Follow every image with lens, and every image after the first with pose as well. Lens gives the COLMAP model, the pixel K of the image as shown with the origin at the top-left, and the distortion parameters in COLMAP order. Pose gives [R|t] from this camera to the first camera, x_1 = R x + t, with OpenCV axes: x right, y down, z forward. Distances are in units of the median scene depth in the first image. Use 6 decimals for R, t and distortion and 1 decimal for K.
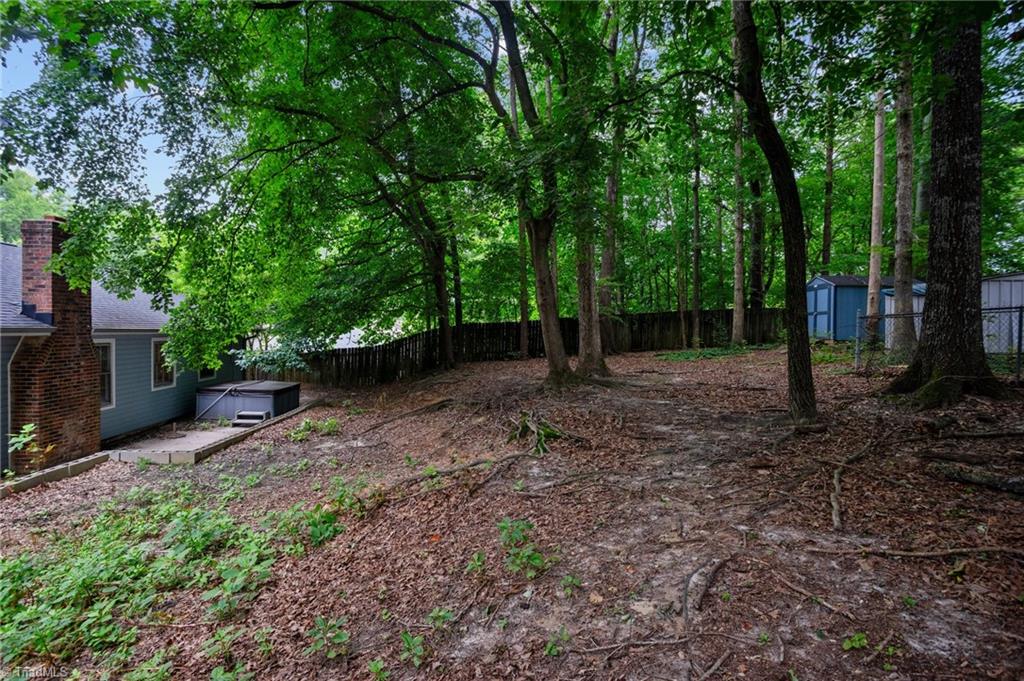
lens RADIAL K [[499.0, 0, 511.8], [0, 499.0, 347.1], [0, 0, 1]] dist [-0.031072, 0.005856]
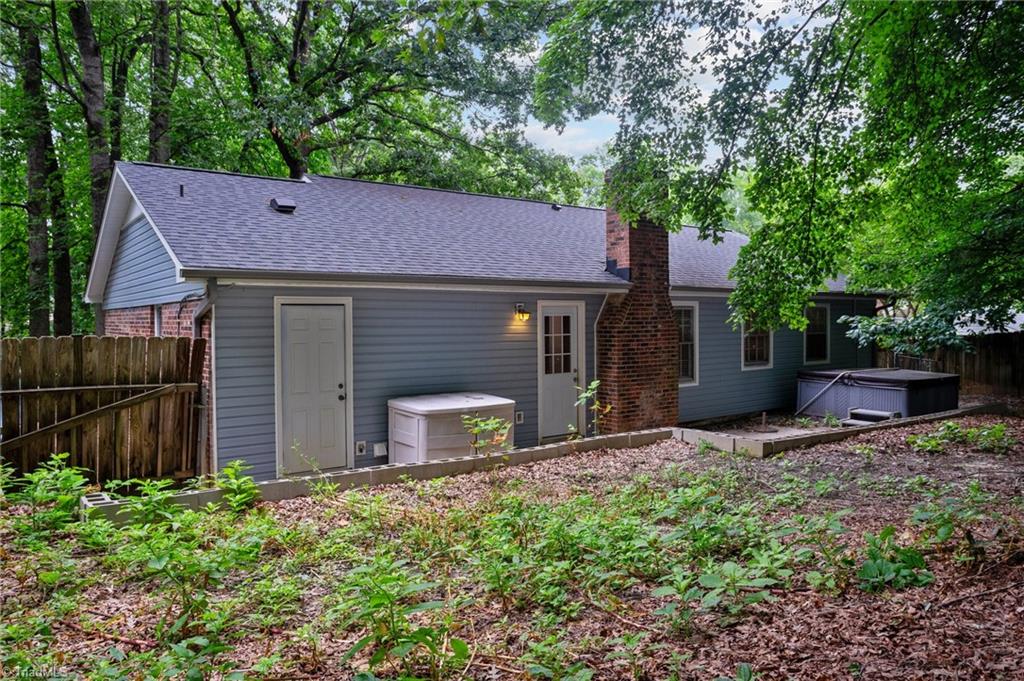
lens RADIAL K [[711.7, 0, 496.5], [0, 711.7, 313.5], [0, 0, 1]] dist [0.013934, 0.001260]
pose [[0.521792, -0.025179, -0.852701, 0.042041], [-0.011616, 0.999262, -0.036614, 0.065377], [0.852994, 0.029010, 0.521114, 0.113678]]
